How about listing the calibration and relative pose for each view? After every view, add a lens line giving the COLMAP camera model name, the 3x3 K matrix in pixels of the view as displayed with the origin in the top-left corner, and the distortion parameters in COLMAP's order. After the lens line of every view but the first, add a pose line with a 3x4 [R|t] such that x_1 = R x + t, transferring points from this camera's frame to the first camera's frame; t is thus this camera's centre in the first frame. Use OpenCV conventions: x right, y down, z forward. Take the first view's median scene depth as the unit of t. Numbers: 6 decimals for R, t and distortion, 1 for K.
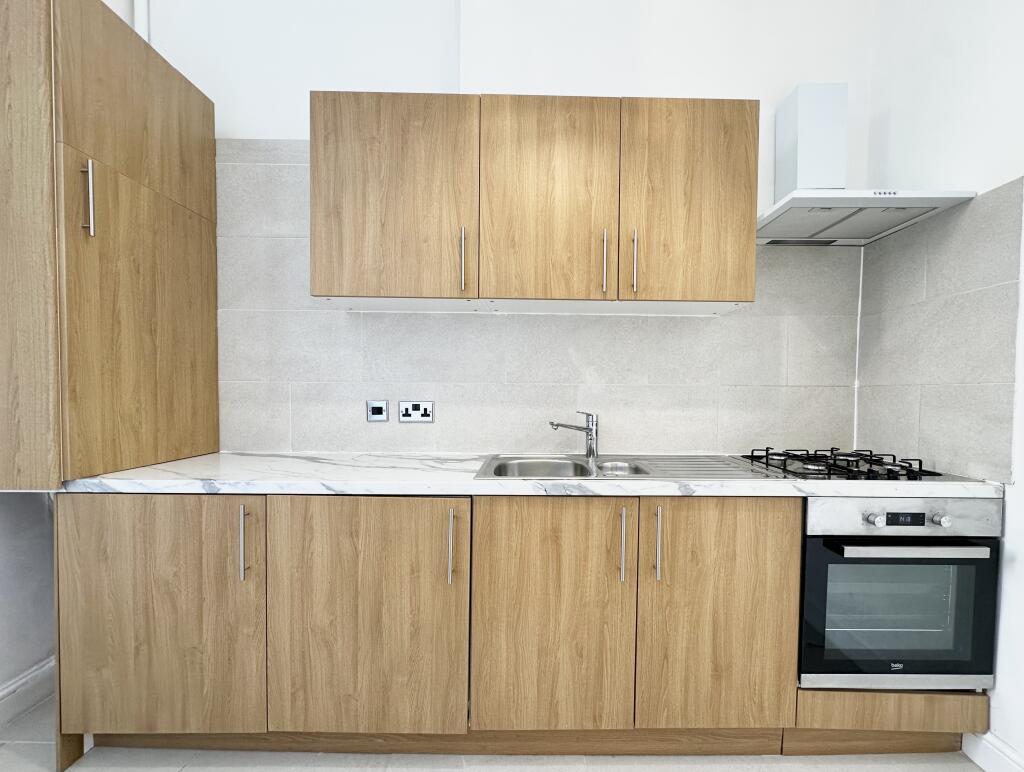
lens RADIAL K [[427.4, 0, 509.8], [0, 427.4, 393.9], [0, 0, 1]] dist [-0.004429, 0.001280]
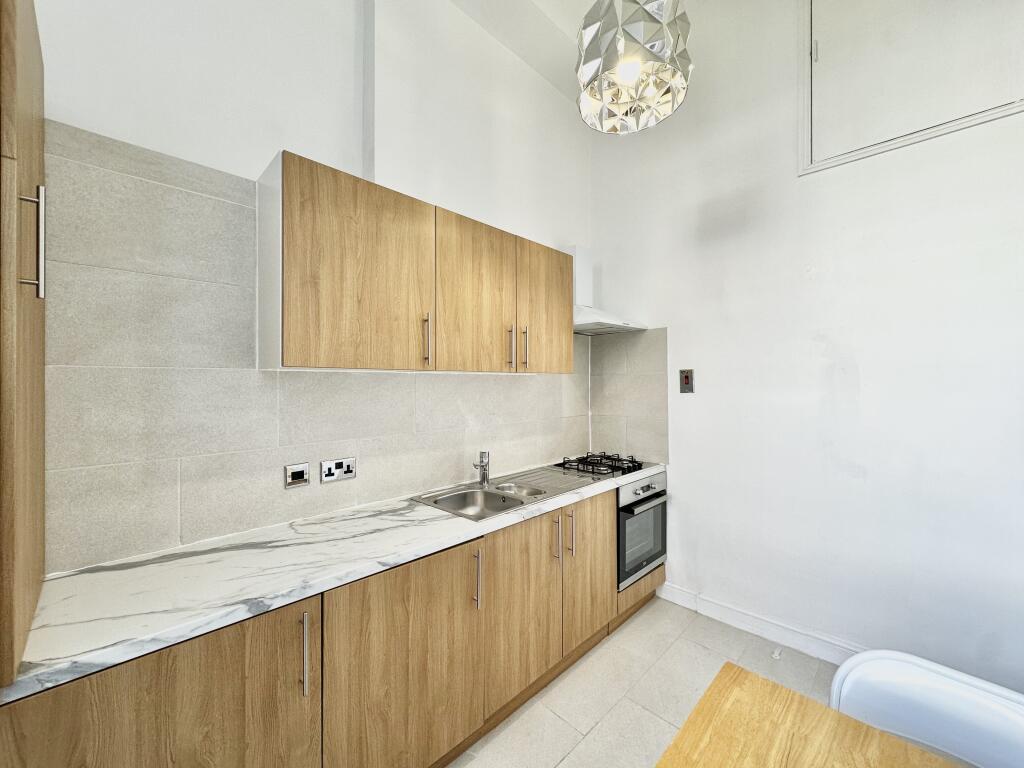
lens RADIAL K [[407.4, 0, 510.1], [0, 407.4, 379.9], [0, 0, 1]] dist [0.002298, -0.000600]
pose [[0.717812, -0.006297, 0.696209, -0.735075], [0.029145, 0.999354, -0.021010, -0.170055], [-0.695627, 0.035372, 0.717532, 0.027708]]
